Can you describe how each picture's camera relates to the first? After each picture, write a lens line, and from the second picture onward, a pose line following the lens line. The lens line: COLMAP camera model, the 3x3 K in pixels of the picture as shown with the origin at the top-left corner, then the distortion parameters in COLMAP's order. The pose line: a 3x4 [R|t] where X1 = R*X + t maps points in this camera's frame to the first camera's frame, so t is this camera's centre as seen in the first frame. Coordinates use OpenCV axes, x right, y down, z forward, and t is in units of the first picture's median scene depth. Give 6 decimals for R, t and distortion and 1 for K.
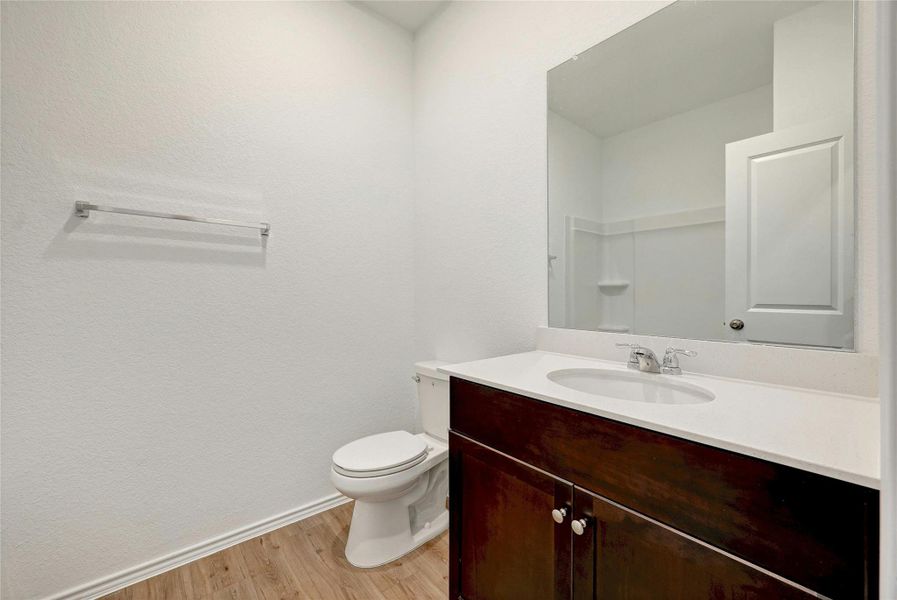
lens RADIAL K [[361.4, 0, 452.7], [0, 361.4, 305.1], [0, 0, 1]] dist [0.002784, -0.000536]
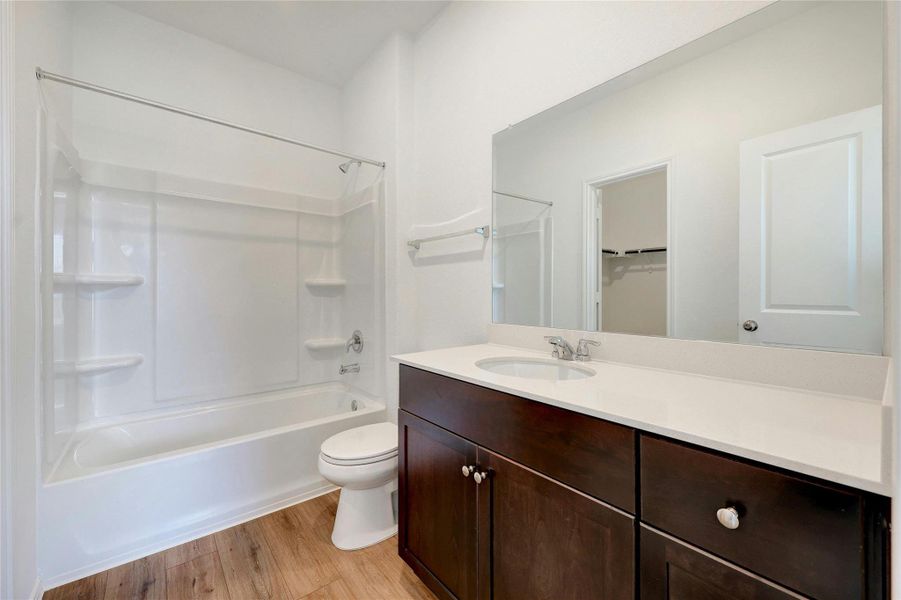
lens RADIAL K [[363.0, 0, 447.7], [0, 363.0, 292.3], [0, 0, 1]] dist [0.002784, -0.000536]
pose [[0.999396, -0.004234, -0.034489, 0.175358], [0.002857, 0.999200, -0.039882, 0.010640], [0.034631, 0.039760, 0.998609, -0.180141]]
